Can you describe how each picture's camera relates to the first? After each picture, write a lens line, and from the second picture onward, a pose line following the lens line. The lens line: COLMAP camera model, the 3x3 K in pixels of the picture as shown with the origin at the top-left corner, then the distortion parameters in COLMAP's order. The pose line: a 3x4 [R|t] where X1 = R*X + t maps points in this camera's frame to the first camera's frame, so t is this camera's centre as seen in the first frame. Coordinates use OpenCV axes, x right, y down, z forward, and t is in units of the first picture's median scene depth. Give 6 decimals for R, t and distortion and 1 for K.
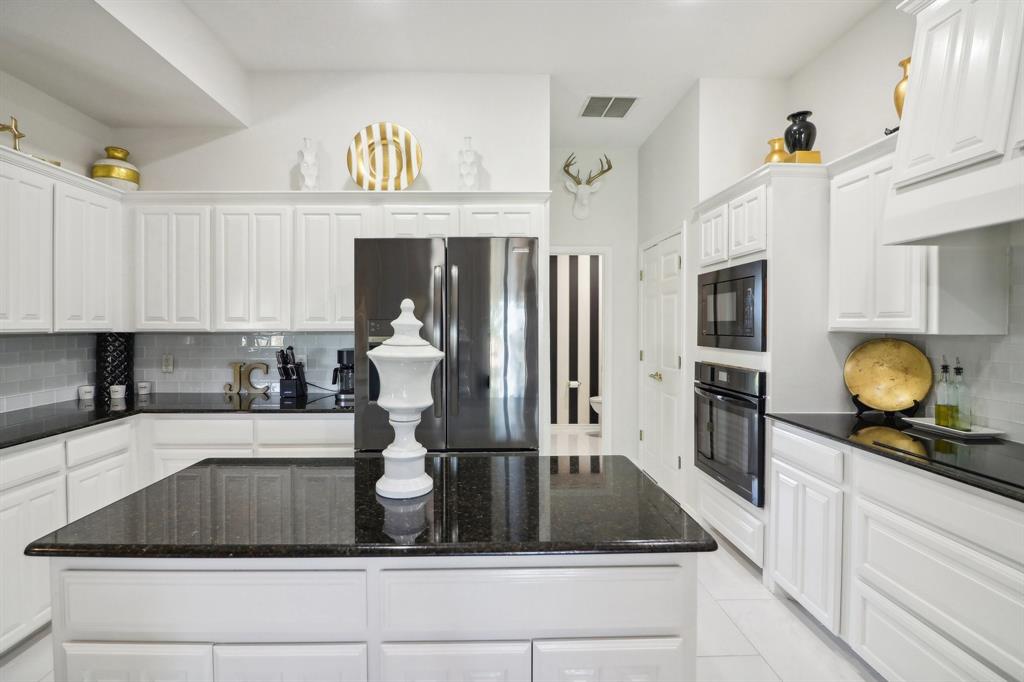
lens RADIAL K [[484.4, 0, 505.9], [0, 484.4, 331.1], [0, 0, 1]] dist [-0.004538, -0.009185]
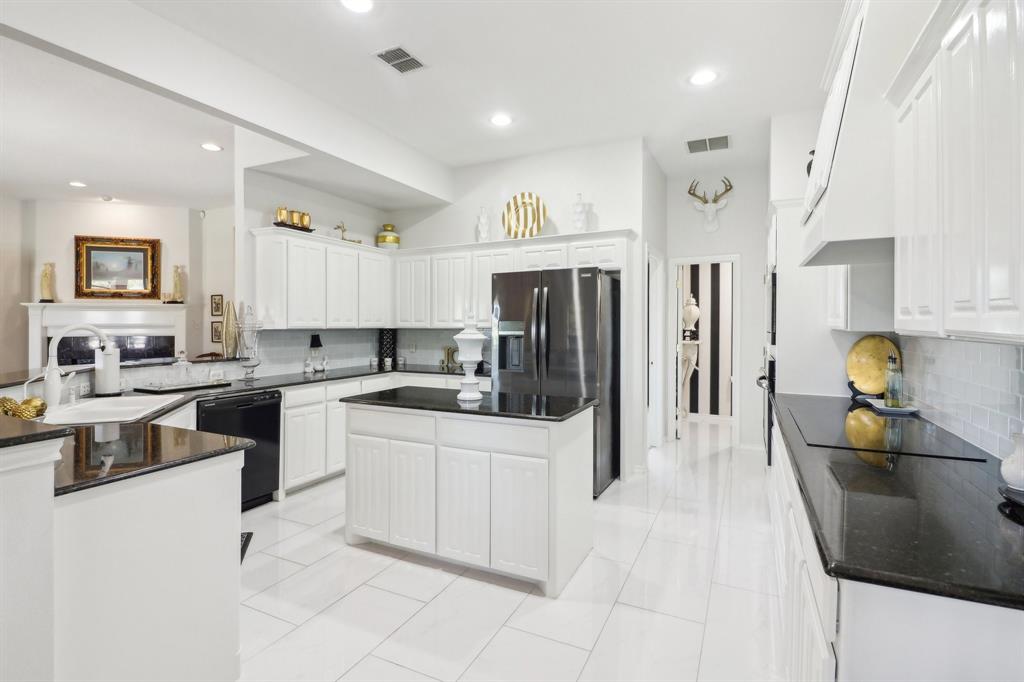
lens RADIAL K [[484.4, 0, 516.9], [0, 484.4, 334.6], [0, 0, 1]] dist [-0.004538, -0.009185]
pose [[0.891499, 0.008764, -0.452938, 0.430638], [-0.004427, 0.999934, 0.010635, 0.003598], [0.453002, -0.007476, 0.891478, -0.386463]]
